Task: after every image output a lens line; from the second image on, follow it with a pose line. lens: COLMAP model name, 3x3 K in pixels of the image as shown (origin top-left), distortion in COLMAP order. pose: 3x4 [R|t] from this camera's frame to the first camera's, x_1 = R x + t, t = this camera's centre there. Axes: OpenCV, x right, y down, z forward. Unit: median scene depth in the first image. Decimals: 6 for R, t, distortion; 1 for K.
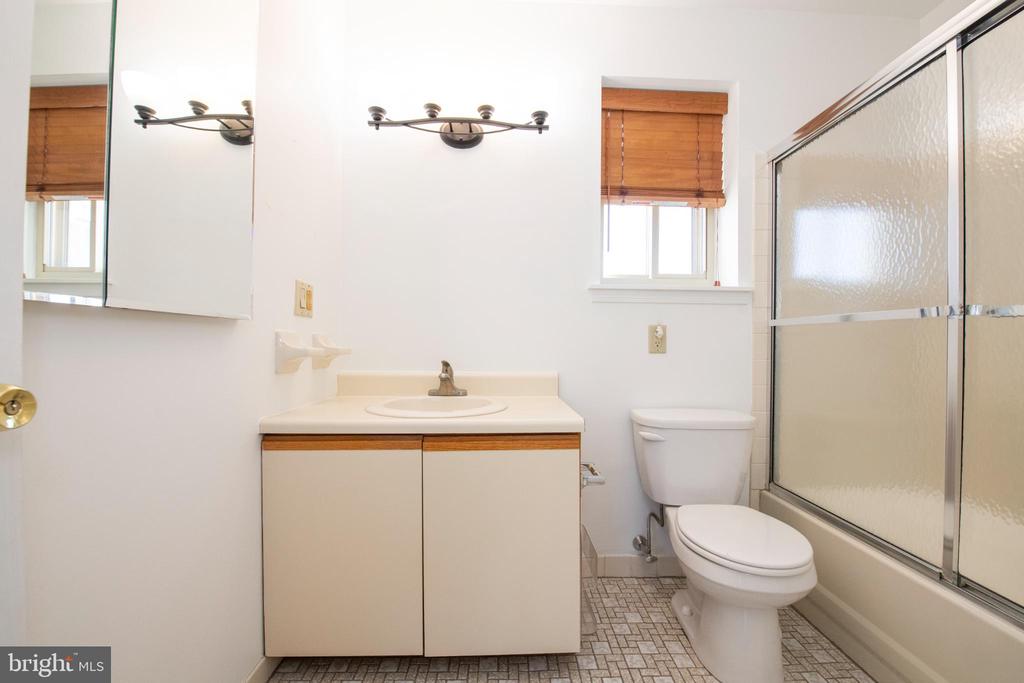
lens RADIAL K [[420.5, 0, 513.1], [0, 420.5, 344.2], [0, 0, 1]] dist [-0.021004, -0.000856]
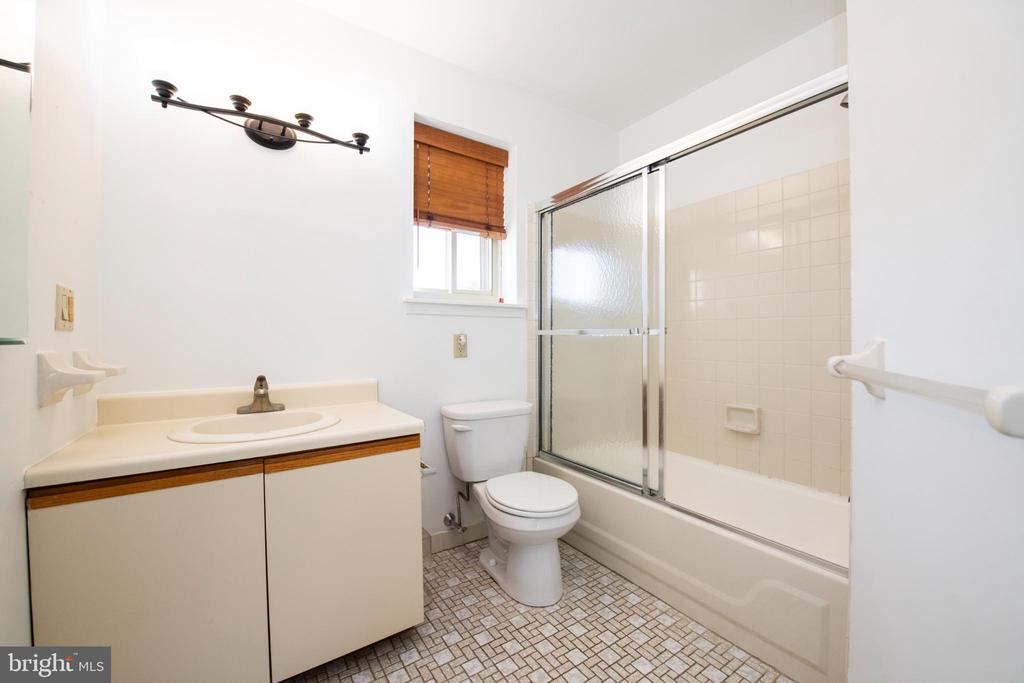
lens RADIAL K [[409.3, 0, 511.2], [0, 409.3, 336.4], [0, 0, 1]] dist [-0.019586, -0.001138]
pose [[0.842613, -0.009281, 0.538439, -0.171628], [0.009479, 0.999952, 0.002404, -0.042776], [-0.538436, 0.003078, 0.842661, -0.065996]]
